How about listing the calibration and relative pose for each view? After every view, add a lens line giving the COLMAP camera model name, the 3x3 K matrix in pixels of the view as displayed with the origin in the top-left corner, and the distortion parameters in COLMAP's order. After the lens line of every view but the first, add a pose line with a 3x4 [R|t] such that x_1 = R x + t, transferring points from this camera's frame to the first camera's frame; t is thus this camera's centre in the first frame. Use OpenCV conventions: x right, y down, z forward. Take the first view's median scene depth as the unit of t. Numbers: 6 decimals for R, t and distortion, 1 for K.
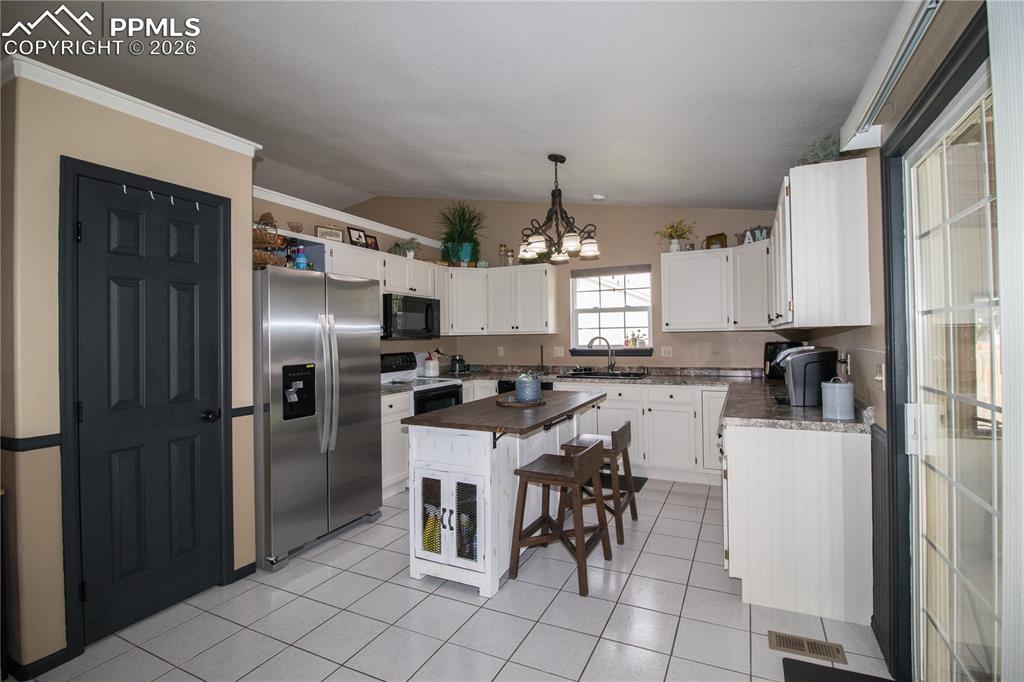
lens RADIAL K [[471.6, 0, 522.7], [0, 471.6, 331.9], [0, 0, 1]] dist [-0.015344, -0.003838]
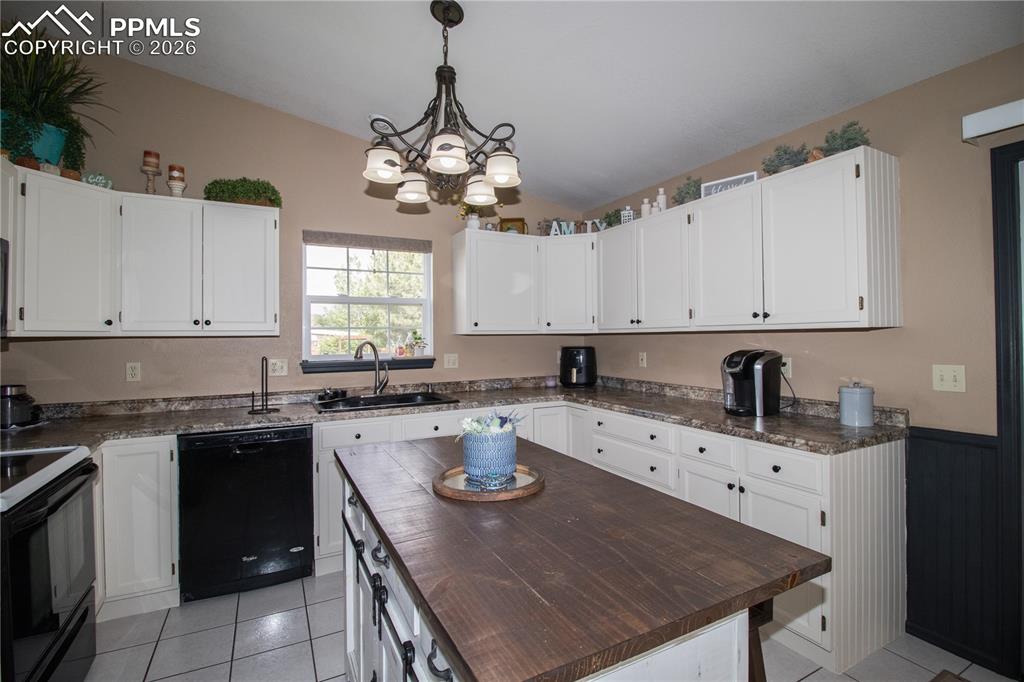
lens RADIAL K [[471.6, 0, 528.2], [0, 471.6, 332.6], [0, 0, 1]] dist [-0.015344, -0.003838]
pose [[0.583538, 0.016733, 0.811913, -0.233739], [-0.006864, 0.999854, -0.015673, 0.007794], [-0.812057, 0.003573, 0.583568, 0.464880]]
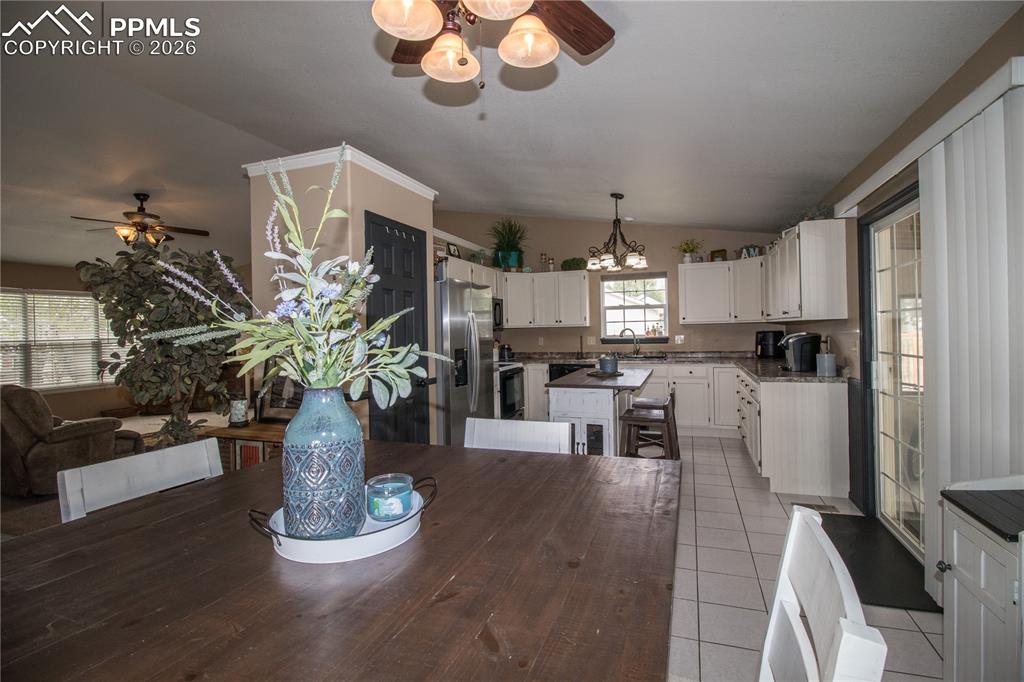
lens RADIAL K [[471.6, 0, 520.9], [0, 471.6, 330.2], [0, 0, 1]] dist [-0.015344, -0.003838]
pose [[0.994751, -0.006381, 0.102124, -0.261640], [0.005546, 0.999949, 0.008456, 0.002996], [-0.102172, -0.007845, 0.994736, -0.243445]]
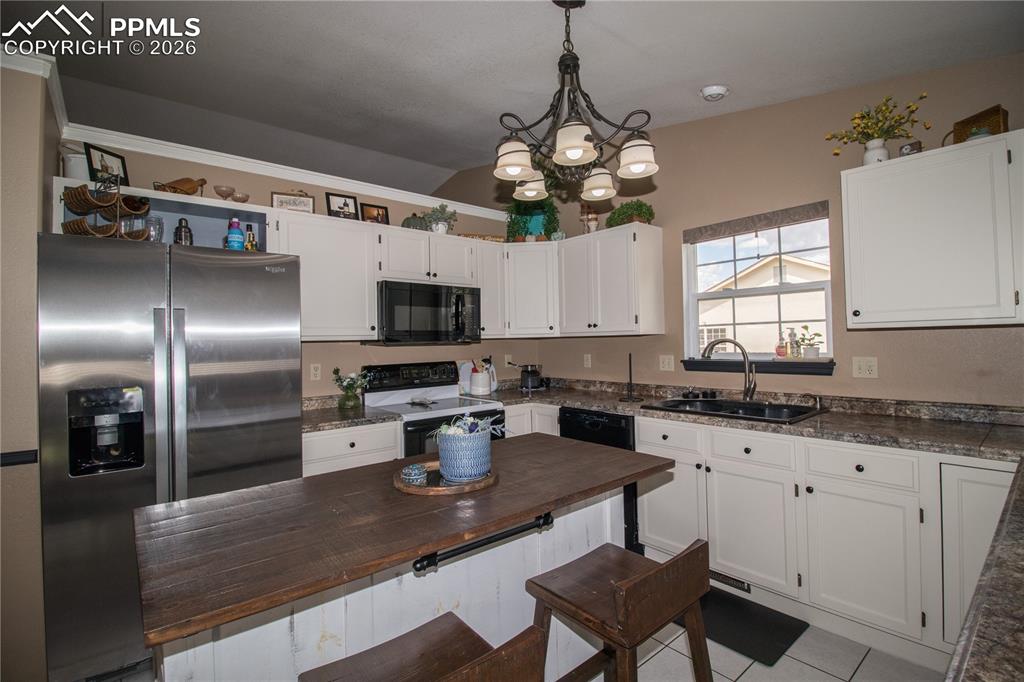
lens RADIAL K [[471.6, 0, 522.6], [0, 471.6, 331.1], [0, 0, 1]] dist [-0.015344, -0.003838]
pose [[0.911286, -0.012863, -0.411573, 0.178231], [0.011676, 0.999917, -0.005398, 0.001346], [0.411609, 0.000113, 0.911361, 0.389742]]
